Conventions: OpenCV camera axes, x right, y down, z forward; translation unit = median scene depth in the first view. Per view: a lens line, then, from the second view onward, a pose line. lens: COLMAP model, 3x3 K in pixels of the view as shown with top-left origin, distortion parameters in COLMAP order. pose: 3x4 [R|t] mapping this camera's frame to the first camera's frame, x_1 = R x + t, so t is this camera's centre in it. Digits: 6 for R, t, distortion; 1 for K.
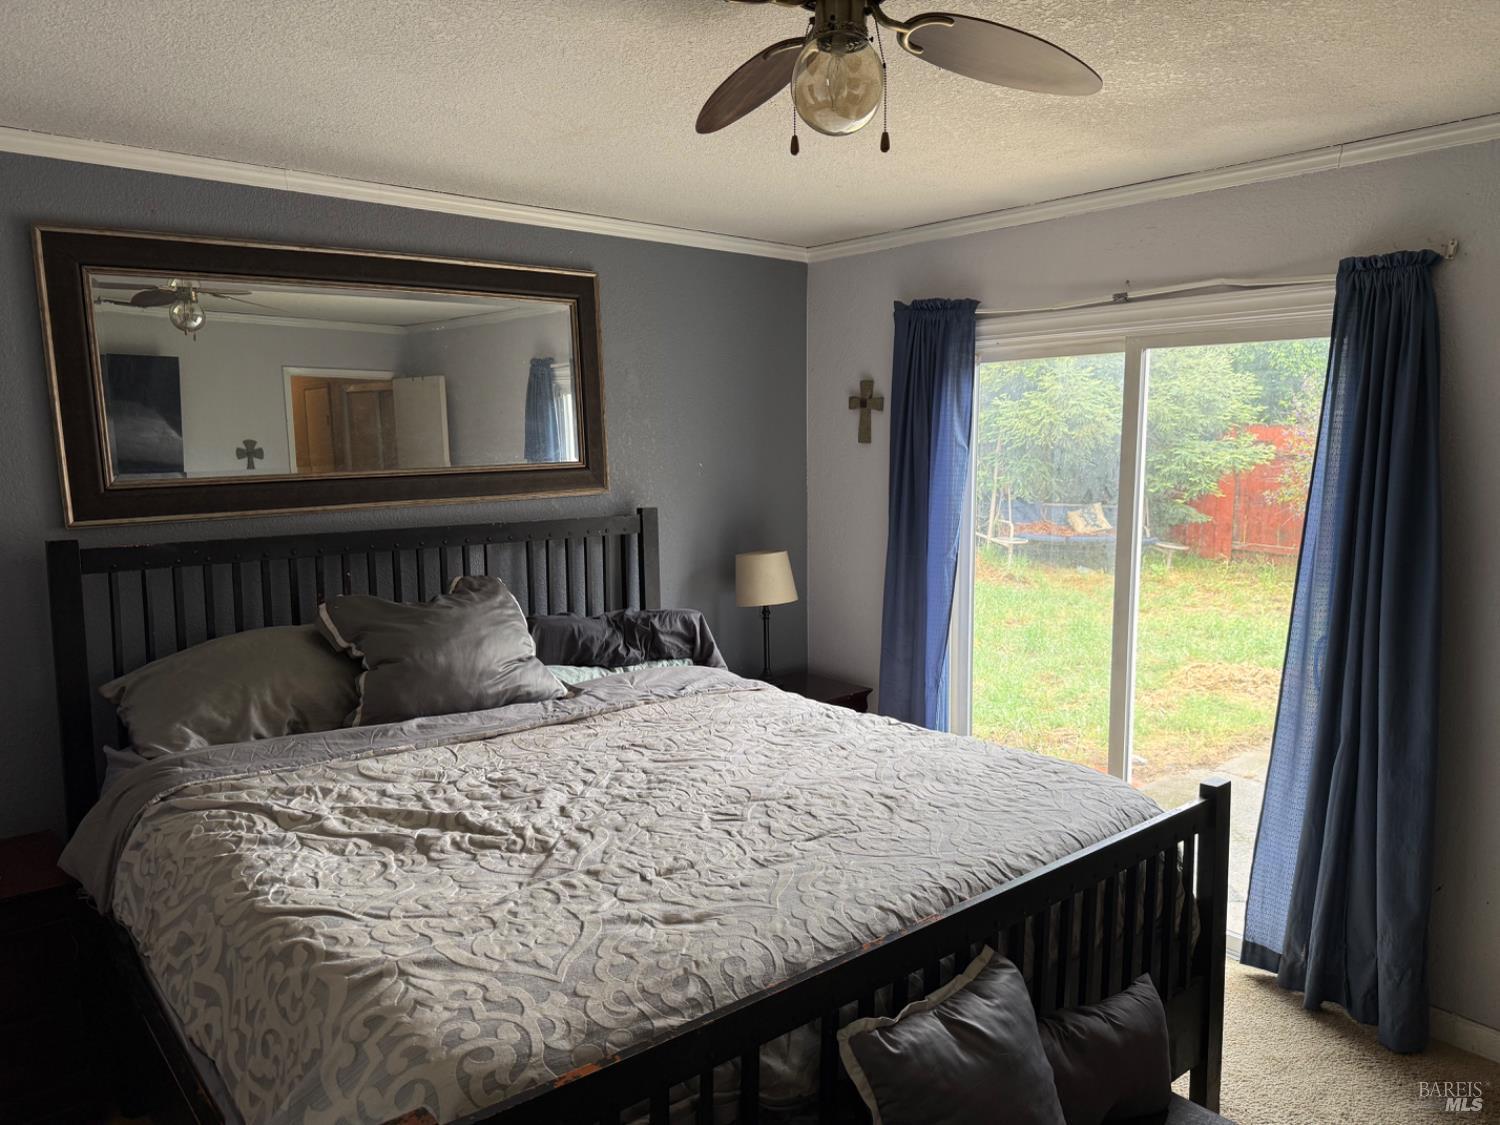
lens RADIAL K [[1049.6, 0, 746.8], [0, 1049.6, 569.3], [0, 0, 1]] dist [0.057792, -0.054646]
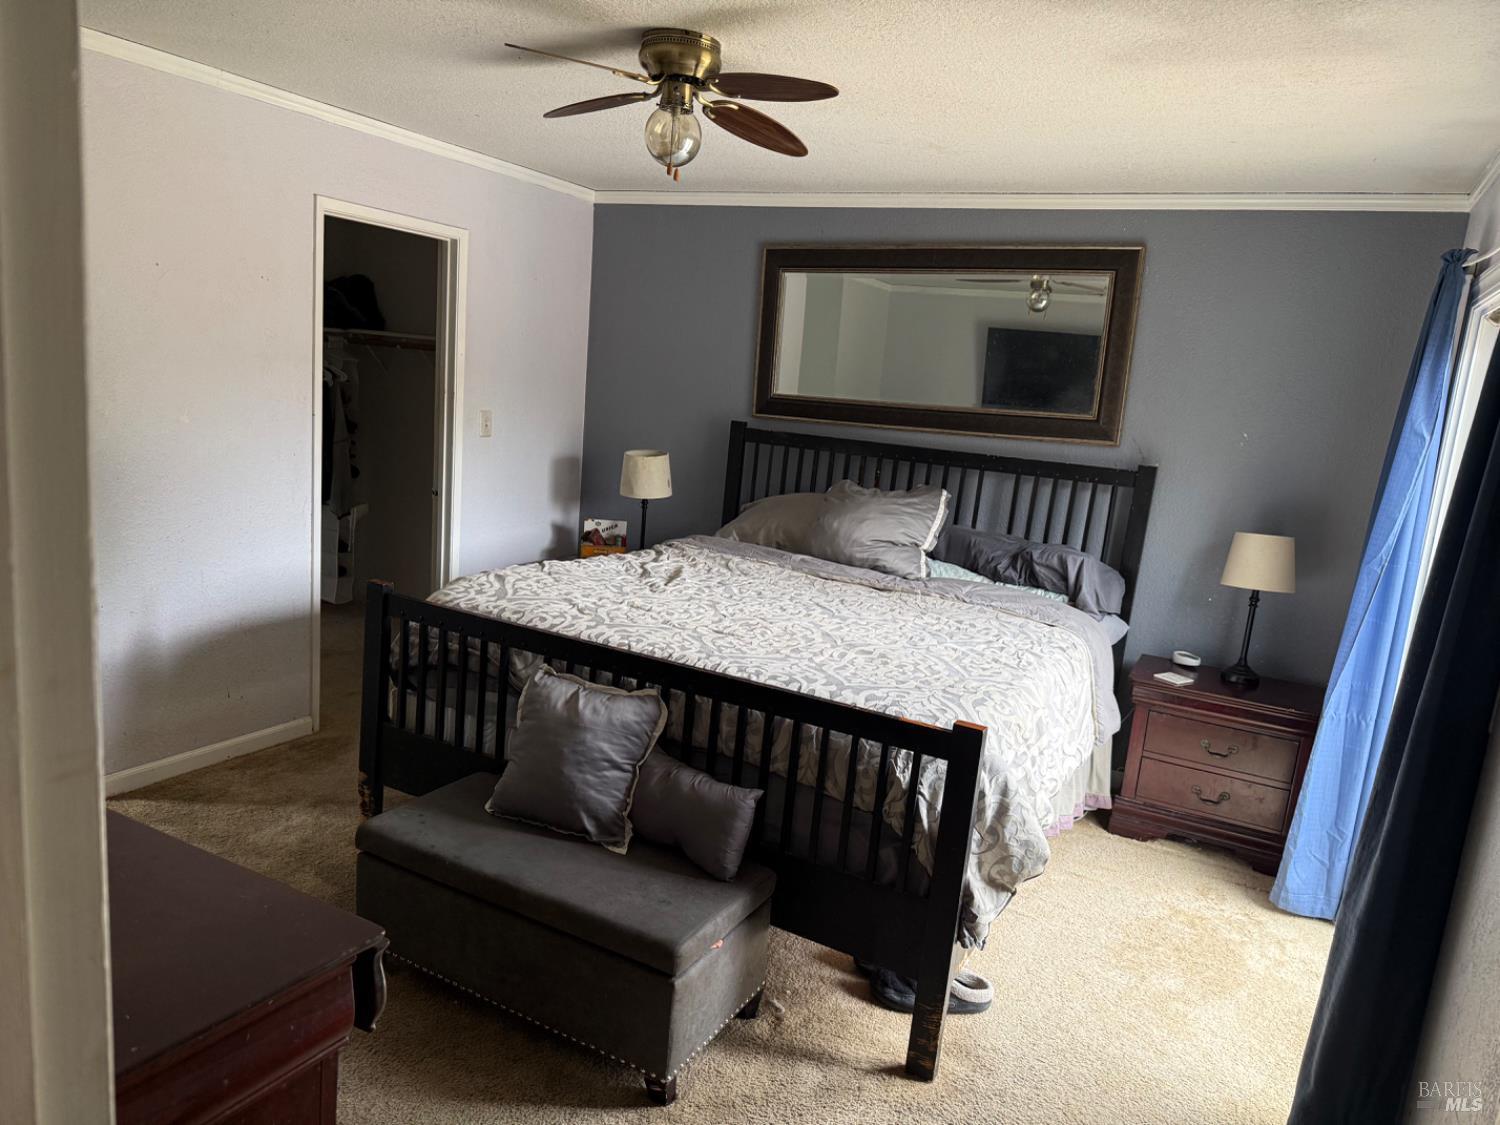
lens RADIAL K [[1049.6, 0, 746.8], [0, 1049.6, 569.3], [0, 0, 1]] dist [0.057792, -0.054646]
pose [[0.374309, 0.209174, -0.903404, 0.869379], [-0.207841, 0.968365, 0.138100, -0.026841], [0.903712, 0.136072, 0.405942, 0.260471]]
